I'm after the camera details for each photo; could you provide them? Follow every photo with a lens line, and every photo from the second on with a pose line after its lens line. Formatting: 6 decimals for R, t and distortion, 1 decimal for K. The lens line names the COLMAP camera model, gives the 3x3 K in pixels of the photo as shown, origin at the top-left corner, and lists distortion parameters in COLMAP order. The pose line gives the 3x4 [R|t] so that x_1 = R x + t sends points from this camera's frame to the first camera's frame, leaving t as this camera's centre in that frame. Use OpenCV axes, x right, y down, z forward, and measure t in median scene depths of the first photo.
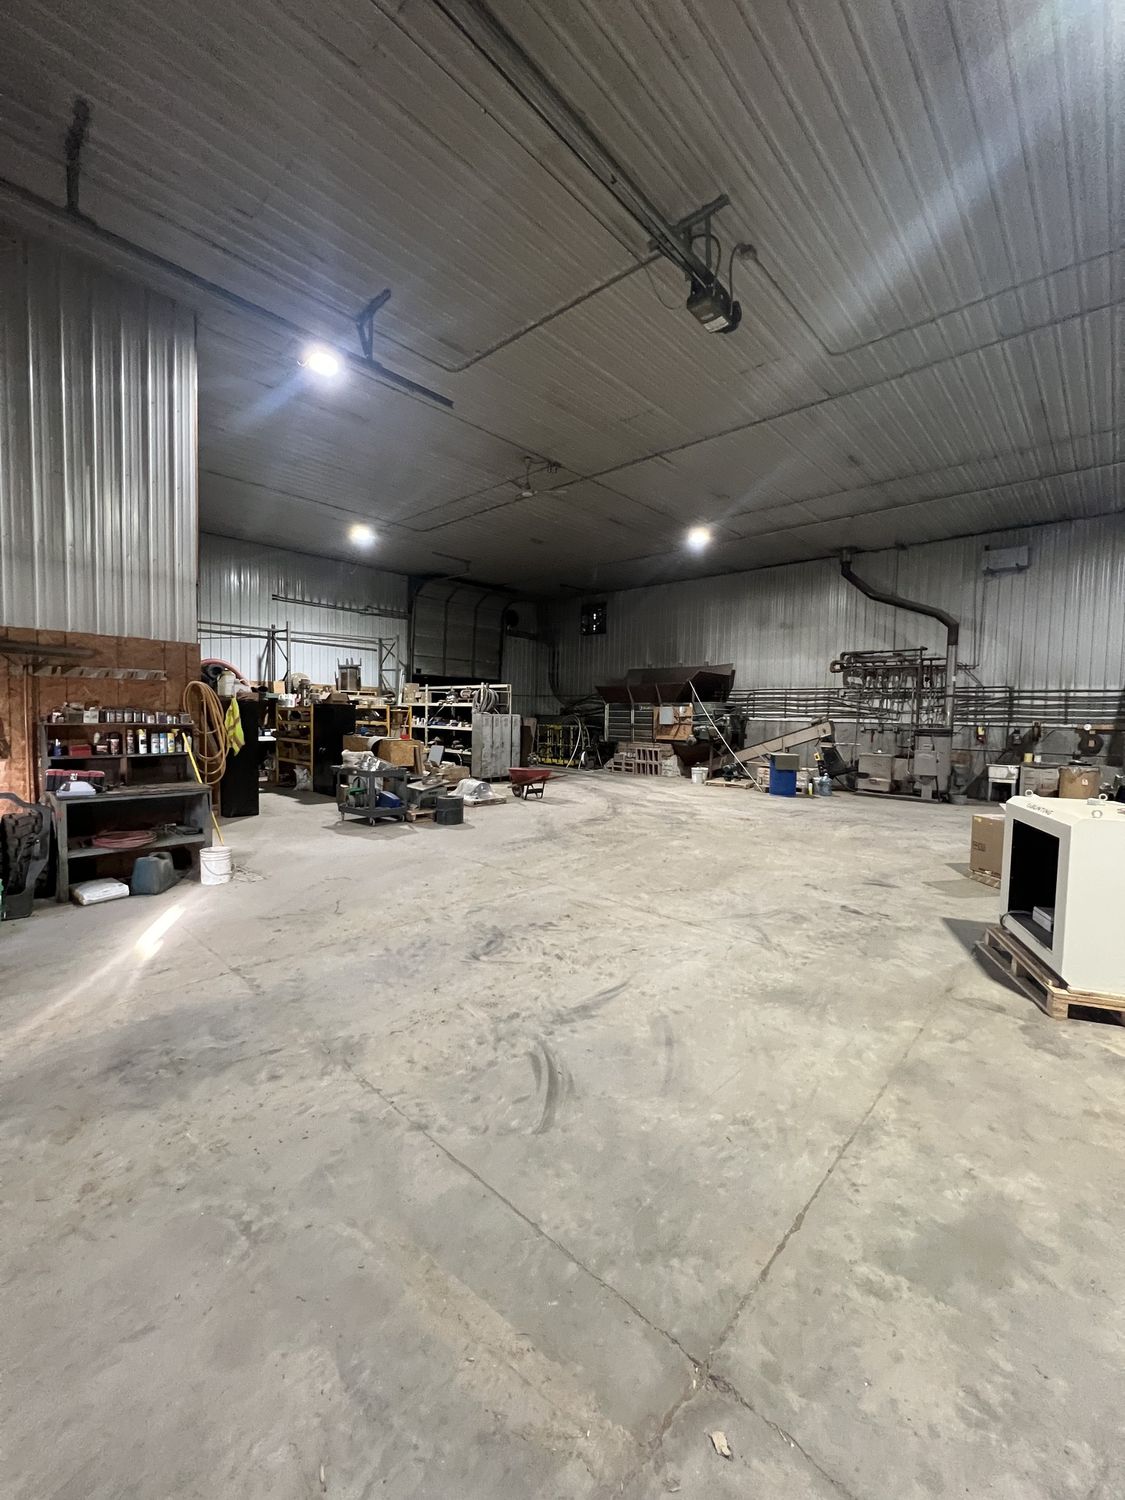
lens RADIAL K [[597.8, 0, 562.0], [0, 597.8, 743.8], [0, 0, 1]] dist [-0.000105, 0.000727]
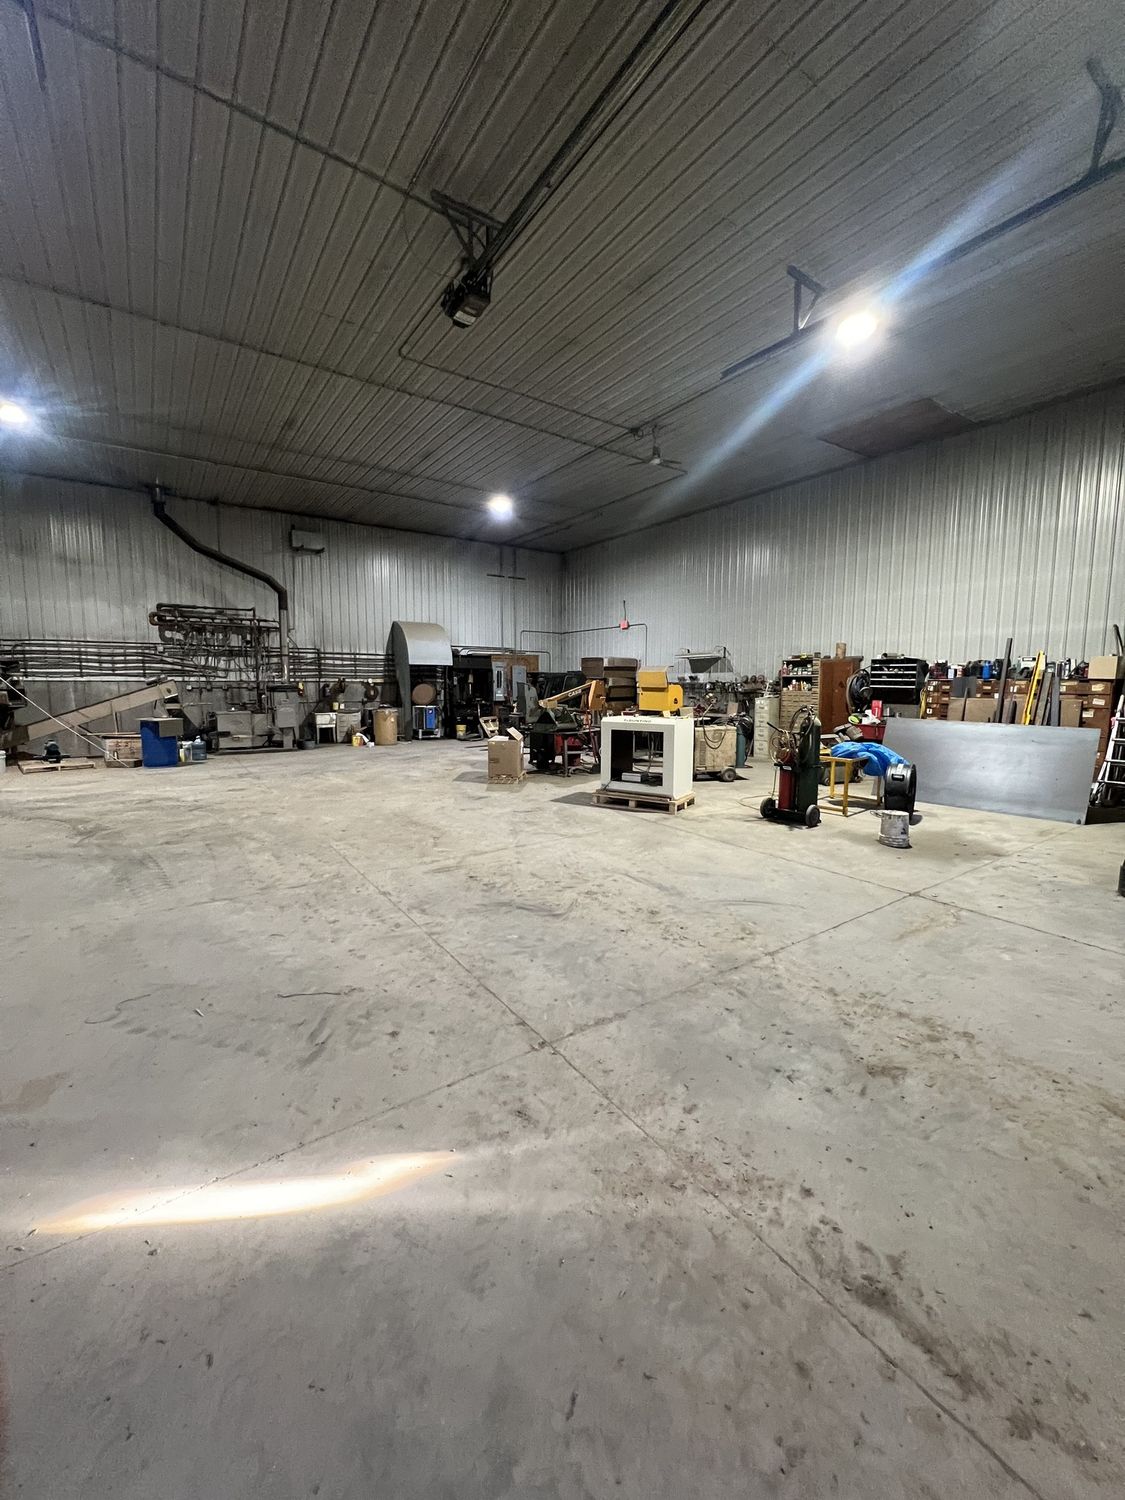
lens RADIAL K [[597.8, 0, 563.0], [0, 597.8, 750.0], [0, 0, 1]] dist [-0.000105, 0.000727]
pose [[0.214048, -0.131653, 0.967910, -0.811721], [0.050696, 0.991038, 0.123588, -0.036454], [-0.975507, 0.022616, 0.218804, 0.561301]]
